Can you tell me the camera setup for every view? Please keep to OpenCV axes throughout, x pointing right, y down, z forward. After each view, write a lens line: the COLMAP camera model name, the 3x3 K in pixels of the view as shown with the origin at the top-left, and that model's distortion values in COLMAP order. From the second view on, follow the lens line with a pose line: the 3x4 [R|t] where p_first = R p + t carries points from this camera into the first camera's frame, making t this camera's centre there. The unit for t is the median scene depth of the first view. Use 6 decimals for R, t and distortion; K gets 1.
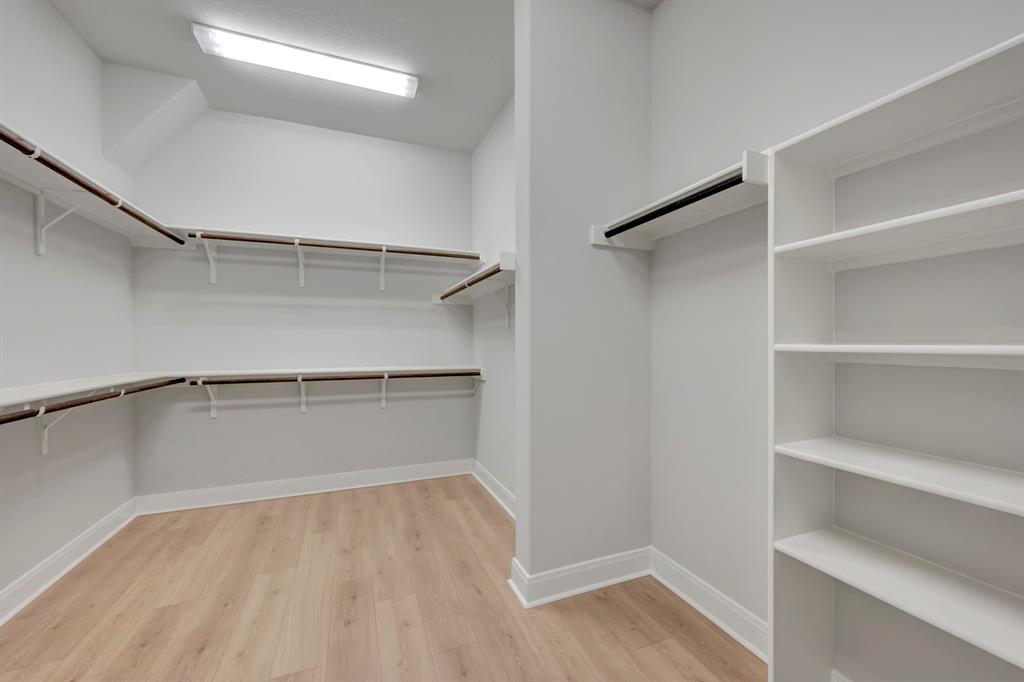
lens RADIAL K [[406.0, 0, 520.5], [0, 406.0, 339.1], [0, 0, 1]] dist [0.001828, -0.002105]
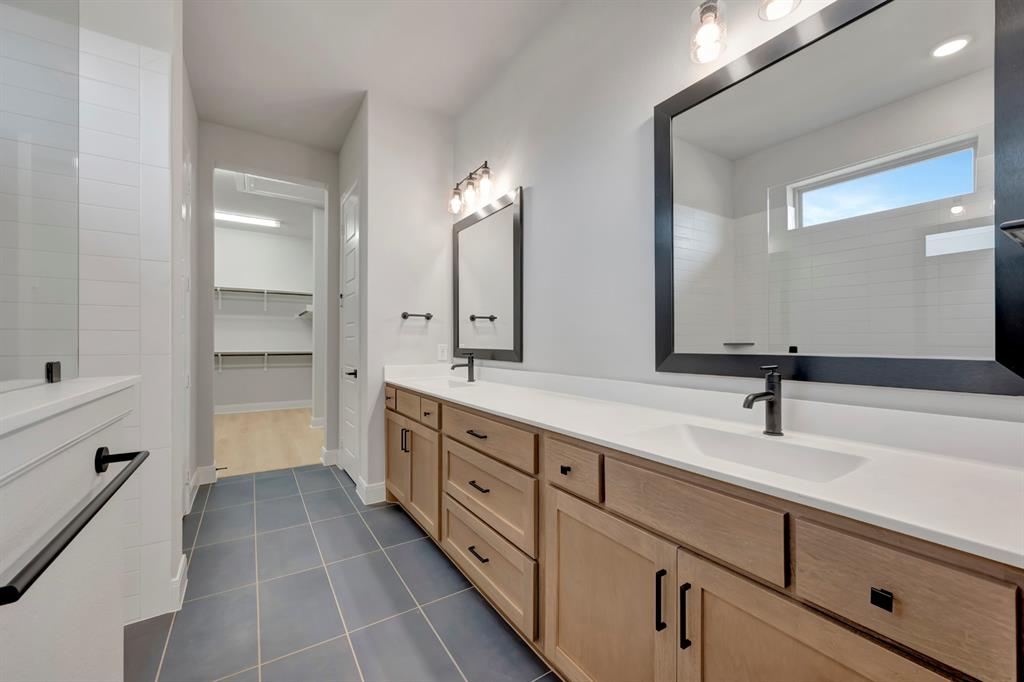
lens RADIAL K [[406.0, 0, 514.5], [0, 406.0, 342.2], [0, 0, 1]] dist [0.001828, -0.002105]
pose [[0.980211, 0.007578, 0.197813, 0.478104], [-0.008139, 0.999965, 0.002020, 0.014151], [-0.197790, -0.003590, 0.980238, -1.224148]]
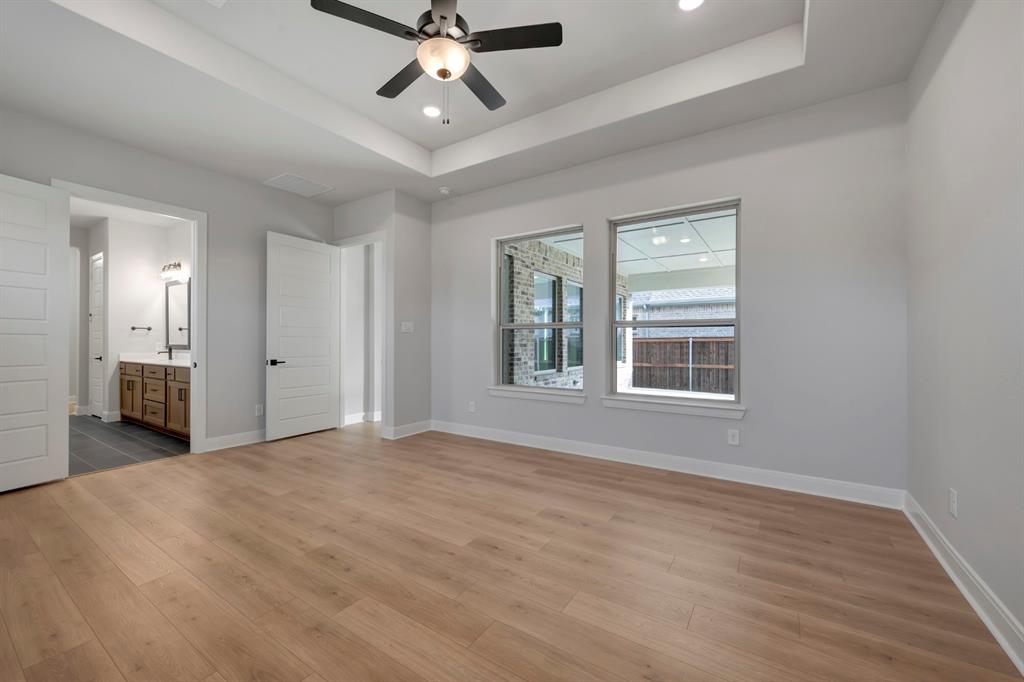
lens RADIAL K [[406.0, 0, 518.4], [0, 406.0, 342.7], [0, 0, 1]] dist [0.001828, -0.002105]
pose [[0.819325, 0.006933, 0.573288, 0.810020], [-0.007960, 0.999968, -0.000717, 0.010062], [-0.573274, -0.003976, 0.819354, -2.870284]]
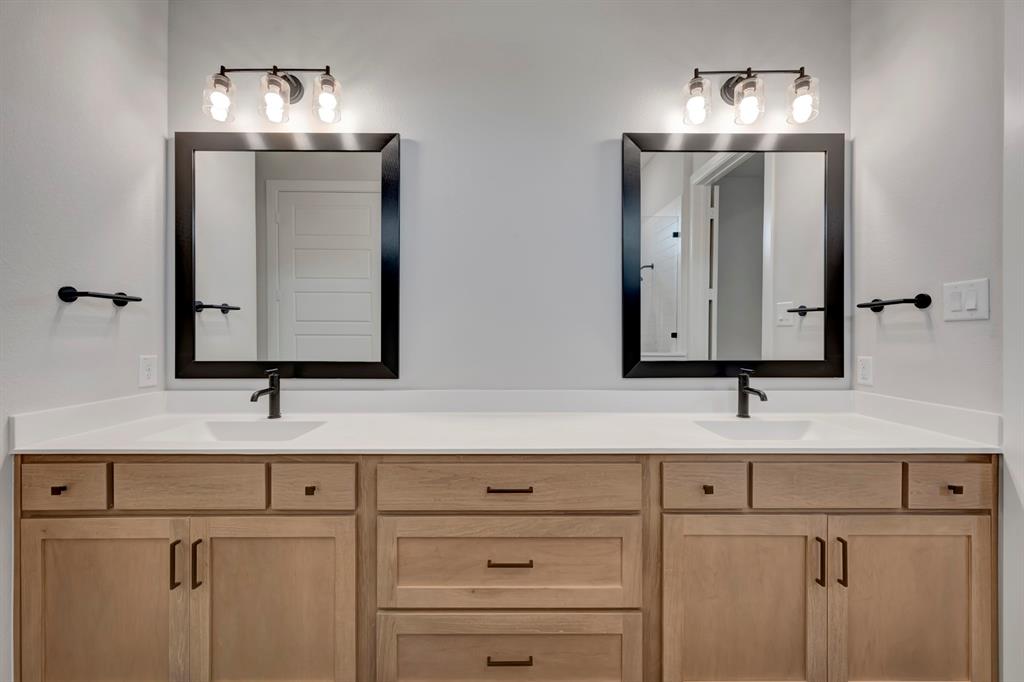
lens RADIAL K [[406.0, 0, 501.6], [0, 406.0, 334.5], [0, 0, 1]] dist [0.001828, -0.002105]
pose [[0.363957, 0.015053, 0.931294, 0.398856], [-0.009771, 0.999876, -0.012343, -0.007090], [-0.931365, -0.004608, 0.364059, -1.375266]]
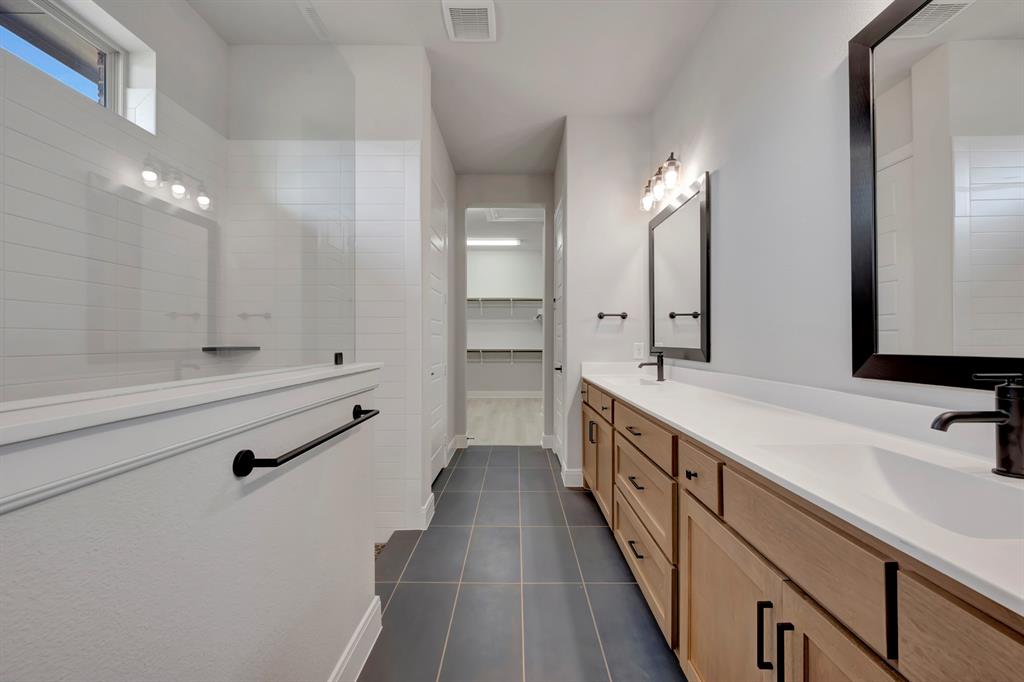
lens RADIAL K [[406.0, 0, 514.6], [0, 406.0, 339.6], [0, 0, 1]] dist [0.001828, -0.002105]
pose [[0.927016, 0.003578, -0.375004, 0.597154], [-0.003010, 0.999993, 0.002101, 0.013869], [0.375009, -0.000819, 0.927021, -1.255751]]
